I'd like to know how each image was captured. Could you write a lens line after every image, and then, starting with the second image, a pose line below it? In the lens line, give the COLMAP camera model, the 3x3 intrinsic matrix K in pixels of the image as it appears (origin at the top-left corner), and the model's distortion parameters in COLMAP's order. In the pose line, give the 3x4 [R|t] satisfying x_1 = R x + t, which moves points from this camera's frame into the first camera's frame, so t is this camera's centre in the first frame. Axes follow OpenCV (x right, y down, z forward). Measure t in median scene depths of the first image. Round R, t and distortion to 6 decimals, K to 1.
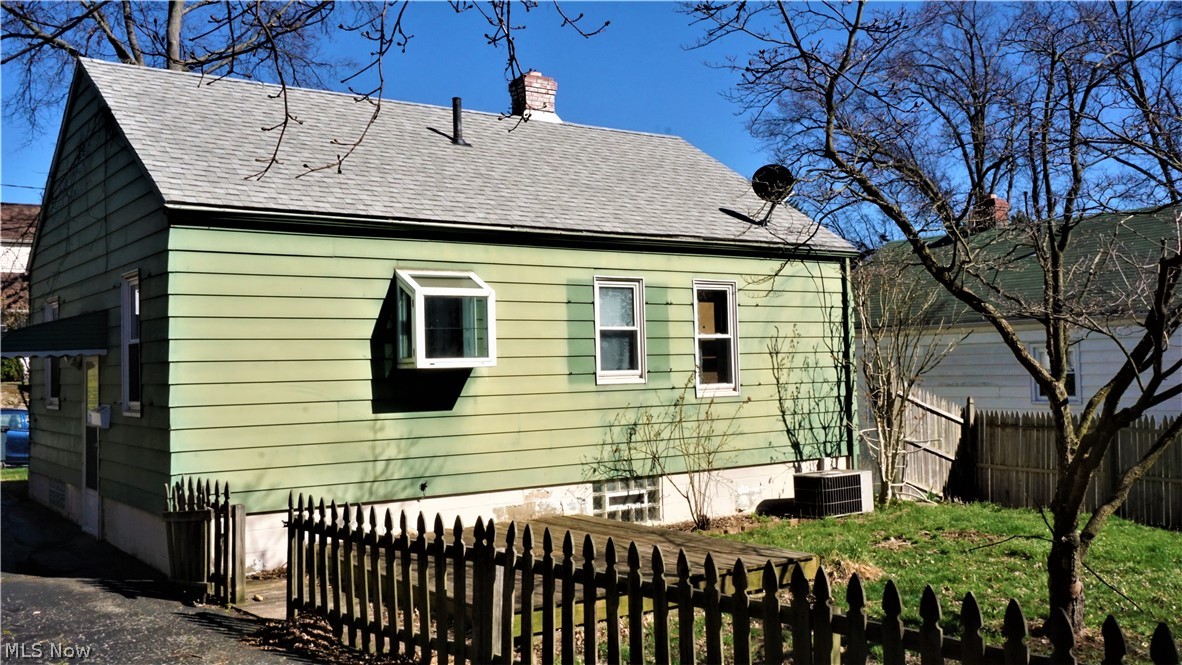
lens RADIAL K [[1099.9, 0, 591.0], [0, 1099.9, 332.5], [0, 0, 1]] dist [-0.000319, 0.000490]
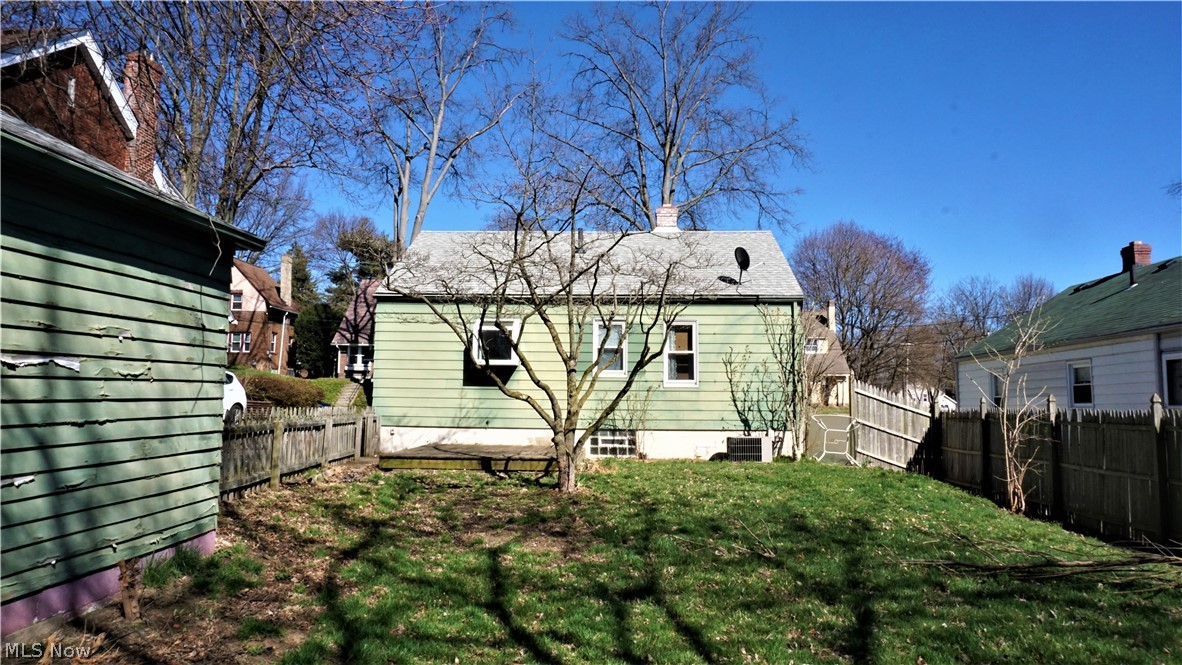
lens RADIAL K [[808.4, 0, 591.0], [0, 808.4, 332.5], [0, 0, 1]] dist [-0.041753, 0.043033]
pose [[0.785763, -0.022289, -0.618126, 0.804786], [-0.008683, 0.998855, -0.047056, 0.034552], [0.618467, 0.042342, 0.784669, -0.068747]]
